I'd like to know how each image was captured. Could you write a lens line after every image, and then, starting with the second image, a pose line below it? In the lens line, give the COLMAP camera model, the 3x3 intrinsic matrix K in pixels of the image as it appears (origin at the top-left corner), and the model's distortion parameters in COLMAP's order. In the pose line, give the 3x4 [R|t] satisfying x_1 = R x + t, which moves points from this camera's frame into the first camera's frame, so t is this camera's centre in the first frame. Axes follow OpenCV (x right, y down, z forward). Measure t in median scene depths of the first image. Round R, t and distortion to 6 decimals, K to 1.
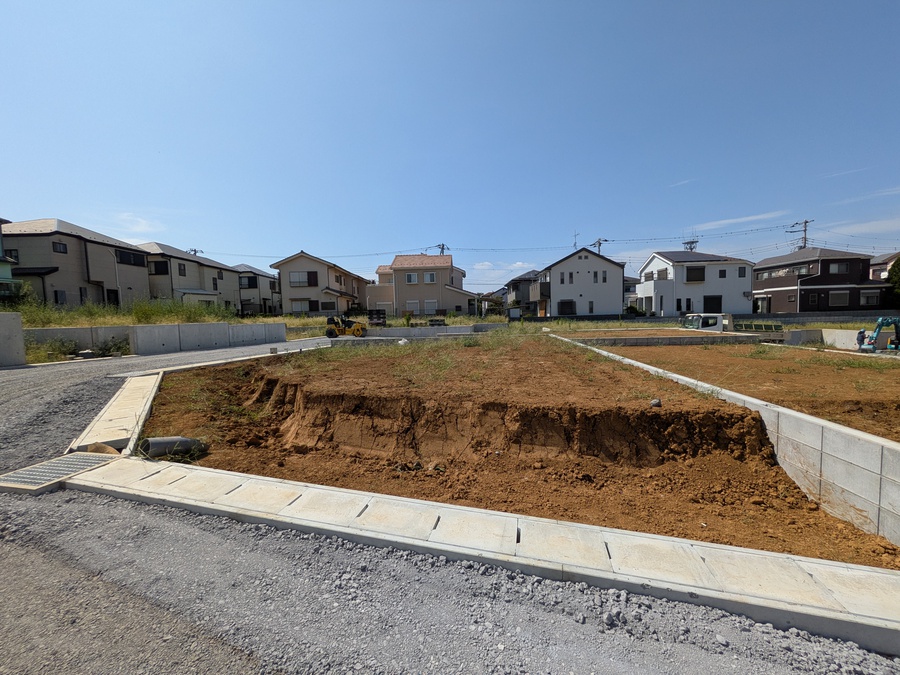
lens RADIAL K [[358.7, 0, 452.4], [0, 358.7, 338.7], [0, 0, 1]] dist [-0.002208, 0.000390]
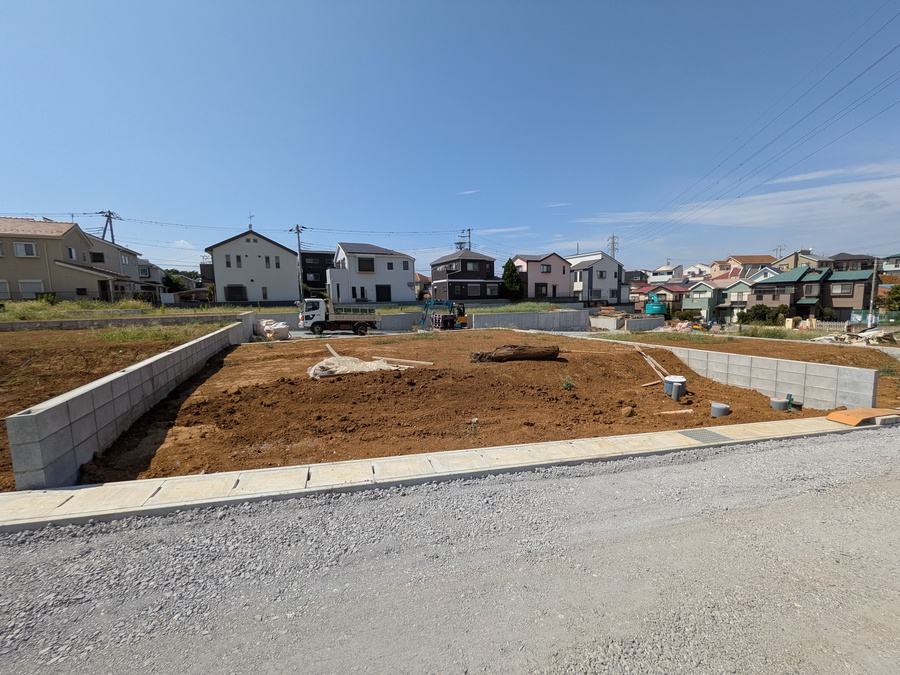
lens RADIAL K [[358.7, 0, 451.9], [0, 358.7, 338.6], [0, 0, 1]] dist [-0.002208, 0.000390]
pose [[0.866154, -0.044395, 0.497801, 0.340399], [0.030176, 0.998875, 0.036577, 0.015414], [-0.498865, -0.016659, 0.866520, -0.100108]]
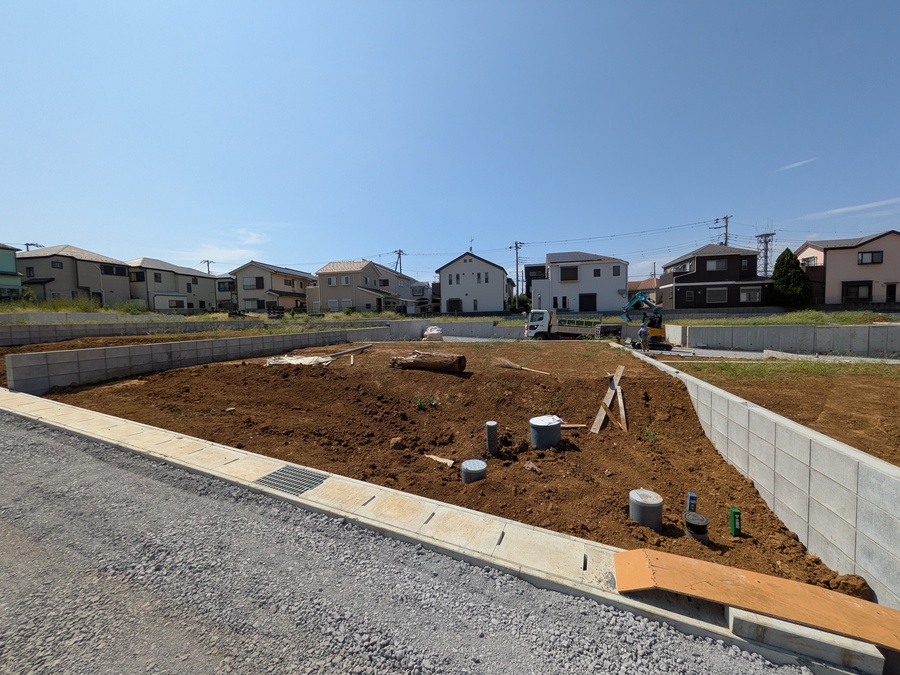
lens RADIAL K [[358.7, 0, 452.2], [0, 358.7, 337.4], [0, 0, 1]] dist [-0.002208, 0.000390]
pose [[0.983209, 0.014144, -0.181932, 0.525993], [-0.015385, 0.999867, -0.005412, 0.021349], [0.181831, 0.008120, 0.983296, -0.115478]]
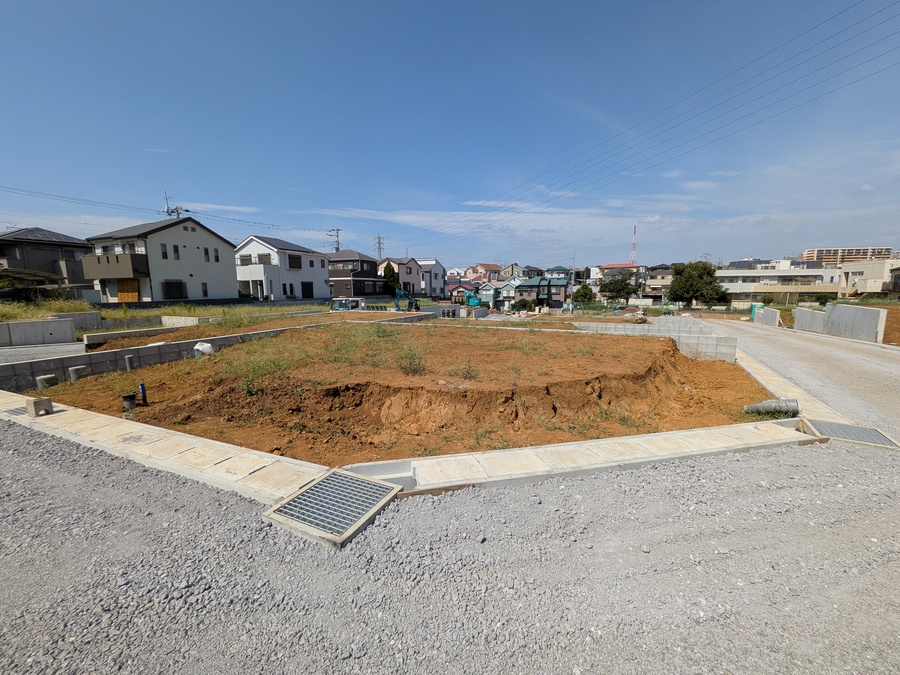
lens RADIAL K [[358.7, 0, 451.8], [0, 358.7, 338.5], [0, 0, 1]] dist [-0.002208, 0.000390]
pose [[0.340775, -0.106959, 0.934041, -0.227142], [0.061199, 0.993924, 0.091488, -0.014528], [-0.938151, 0.025986, 0.345250, 0.154776]]
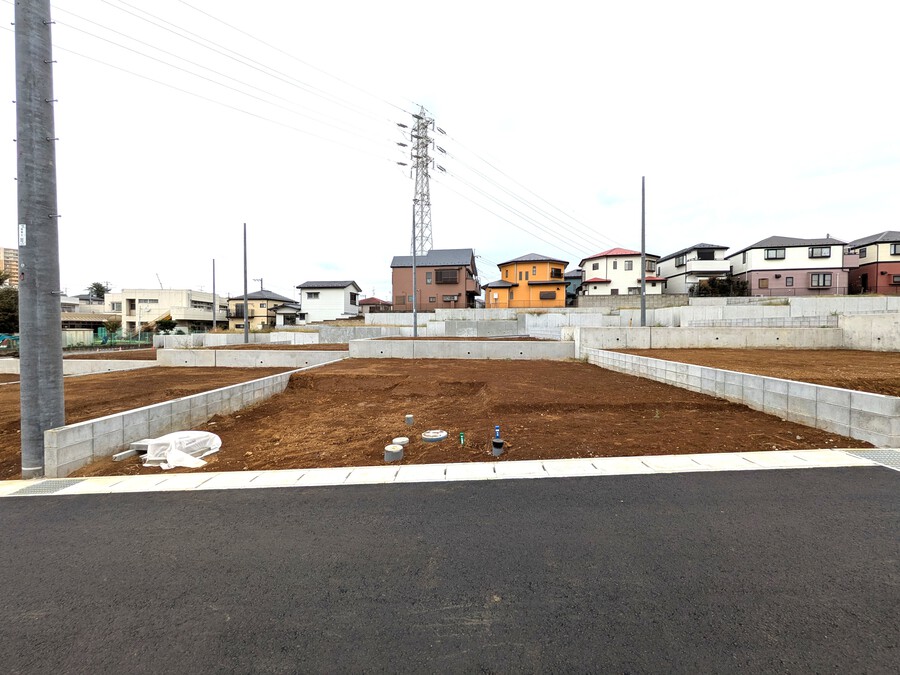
lens RADIAL K [[358.7, 0, 448.6], [0, 358.7, 334.5], [0, 0, 1]] dist [-0.002208, 0.000390]
pose [[-0.998527, 0.025409, -0.047933, 0.780726], [0.021116, 0.995893, 0.088044, -0.011435], [0.049973, 0.086902, -0.994963, 0.653581]]
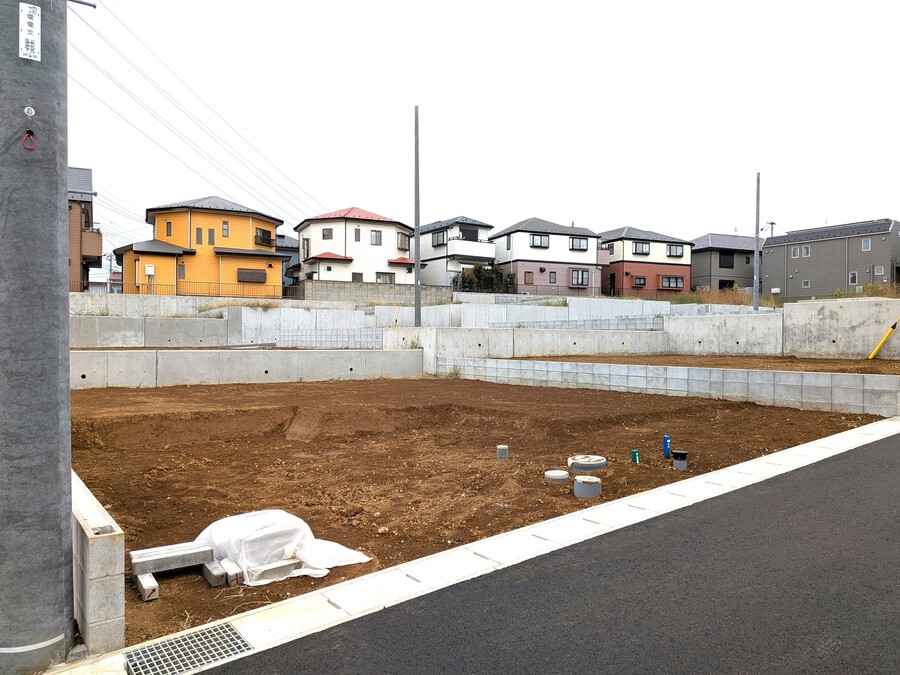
lens RADIAL K [[647.2, 0, 438.3], [0, 647.2, 345.0], [0, 0, 1]] dist [0.087928, -0.136786]
pose [[-0.754483, 0.029275, -0.655666, 0.928637], [-0.028980, 0.996544, 0.077843, -0.005403], [0.655679, 0.077733, -0.751027, 0.624701]]
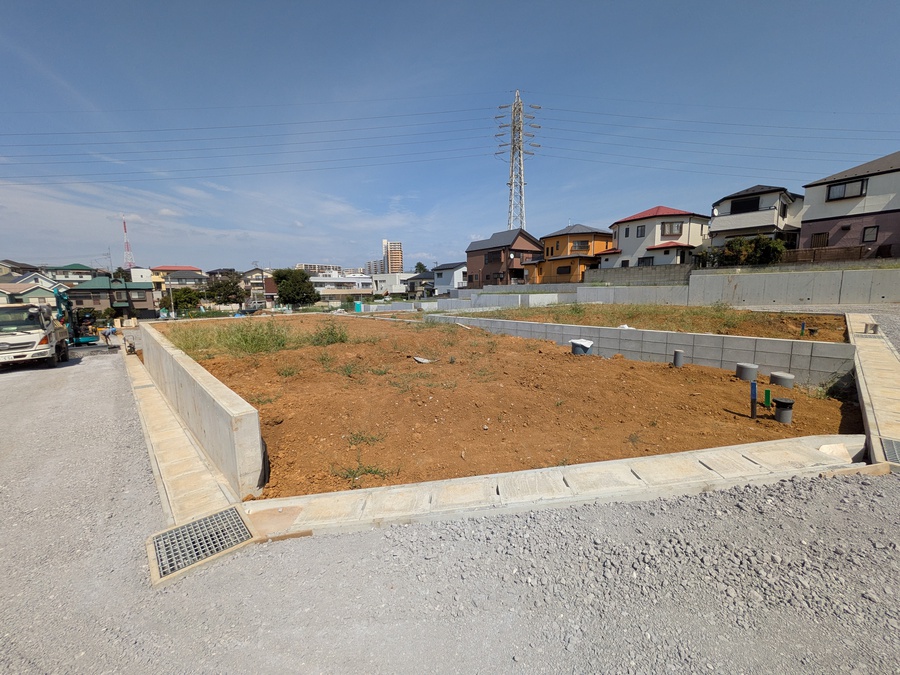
lens RADIAL K [[358.7, 0, 451.9], [0, 358.7, 338.2], [0, 0, 1]] dist [-0.002208, 0.000390]
pose [[-0.749636, -0.050772, 0.659900, -0.120244], [0.079922, 0.982813, 0.166407, -0.035569], [-0.657007, 0.177486, -0.732694, 0.628426]]
